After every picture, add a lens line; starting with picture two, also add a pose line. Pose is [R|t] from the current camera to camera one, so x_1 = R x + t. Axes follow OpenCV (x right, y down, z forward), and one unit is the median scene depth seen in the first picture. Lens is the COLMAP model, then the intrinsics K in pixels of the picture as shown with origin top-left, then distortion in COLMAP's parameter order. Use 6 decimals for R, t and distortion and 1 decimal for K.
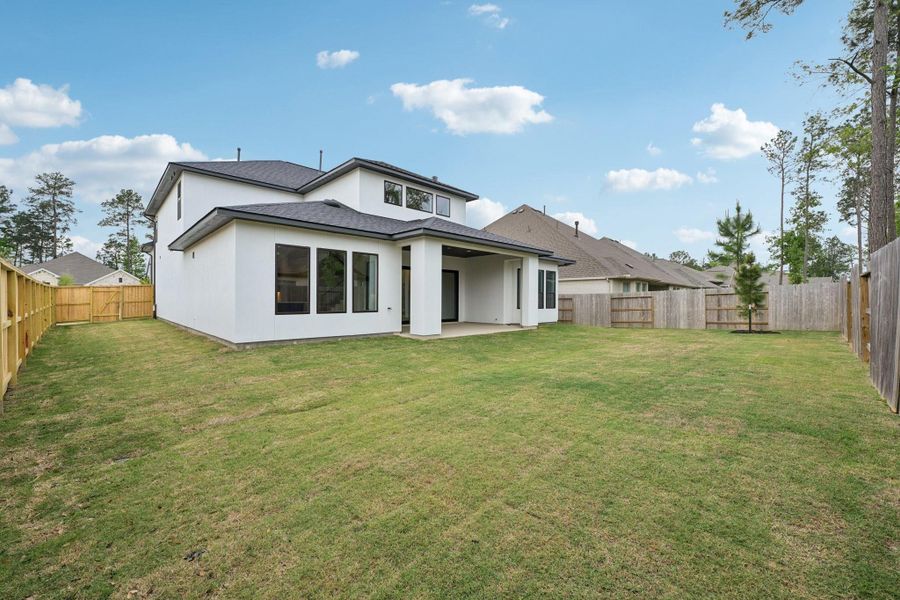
lens RADIAL K [[356.8, 0, 450.5], [0, 356.8, 301.9], [0, 0, 1]] dist [0.000435, -0.000288]
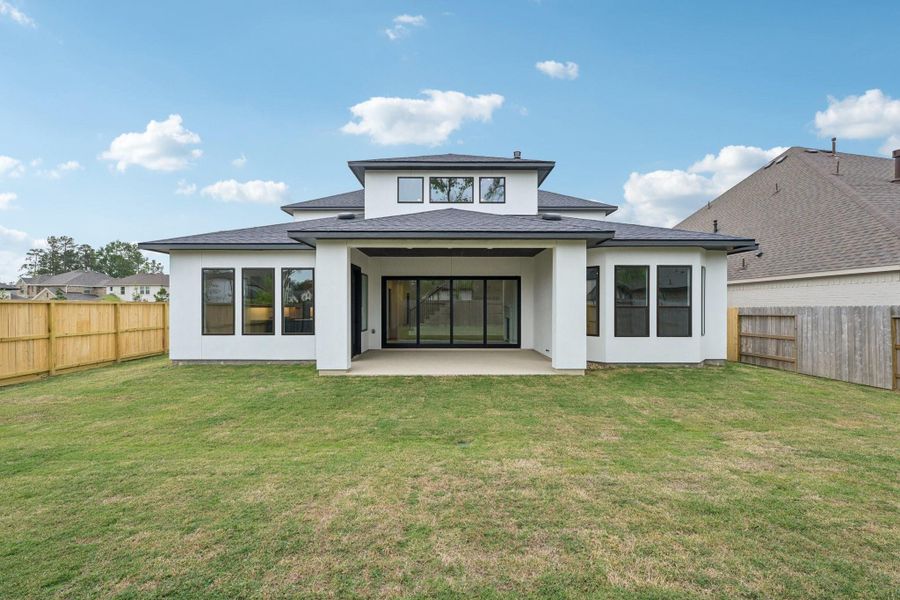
lens RADIAL K [[366.3, 0, 451.1], [0, 366.3, 310.5], [0, 0, 1]] dist [-0.000220, -0.000092]
pose [[0.695701, -0.022958, -0.717964, 0.497674], [-0.000810, 0.999463, -0.032744, -0.001342], [0.718331, 0.023361, 0.695309, 0.478910]]
